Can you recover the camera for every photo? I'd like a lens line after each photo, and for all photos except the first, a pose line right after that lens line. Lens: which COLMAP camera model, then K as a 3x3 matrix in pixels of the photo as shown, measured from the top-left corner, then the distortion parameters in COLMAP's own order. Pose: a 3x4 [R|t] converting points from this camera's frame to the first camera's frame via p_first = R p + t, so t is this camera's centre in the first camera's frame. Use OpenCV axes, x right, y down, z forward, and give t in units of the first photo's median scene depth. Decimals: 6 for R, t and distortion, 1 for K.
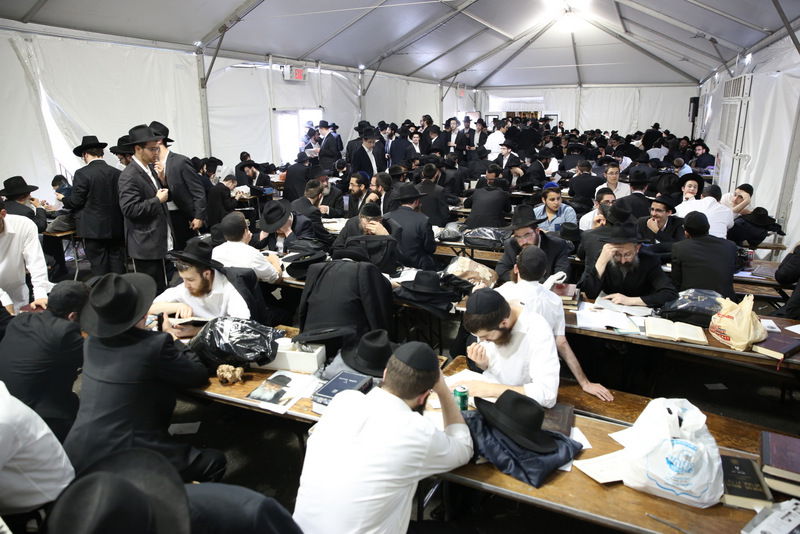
lens RADIAL K [[551.7, 0, 398.3], [0, 551.7, 266.7], [0, 0, 1]] dist [-0.044720, -0.000371]
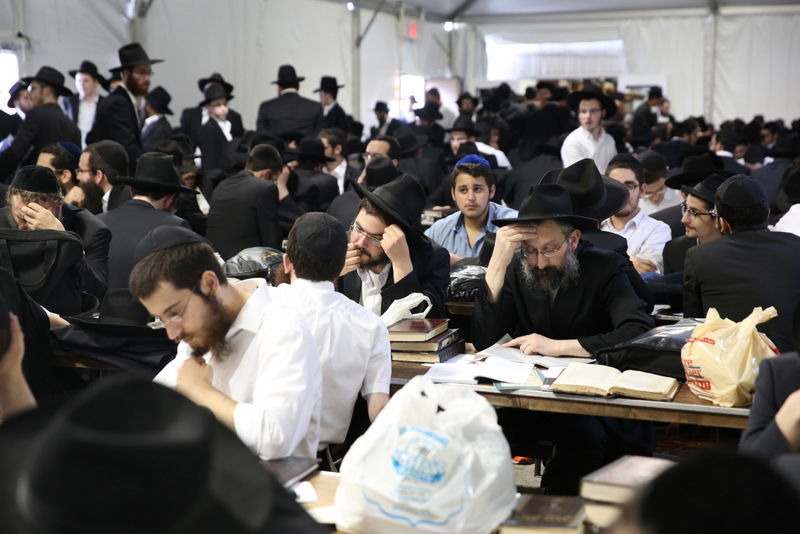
lens RADIAL K [[1592.9, 0, 399.9], [0, 1592.9, 267.5], [0, 0, 1]] dist [0.190384, 0.000000]
pose [[0.998929, 0.010210, 0.045133, 0.222069], [-0.001639, 0.982549, -0.185997, 0.242273], [-0.046245, 0.185723, 0.981513, -0.332013]]
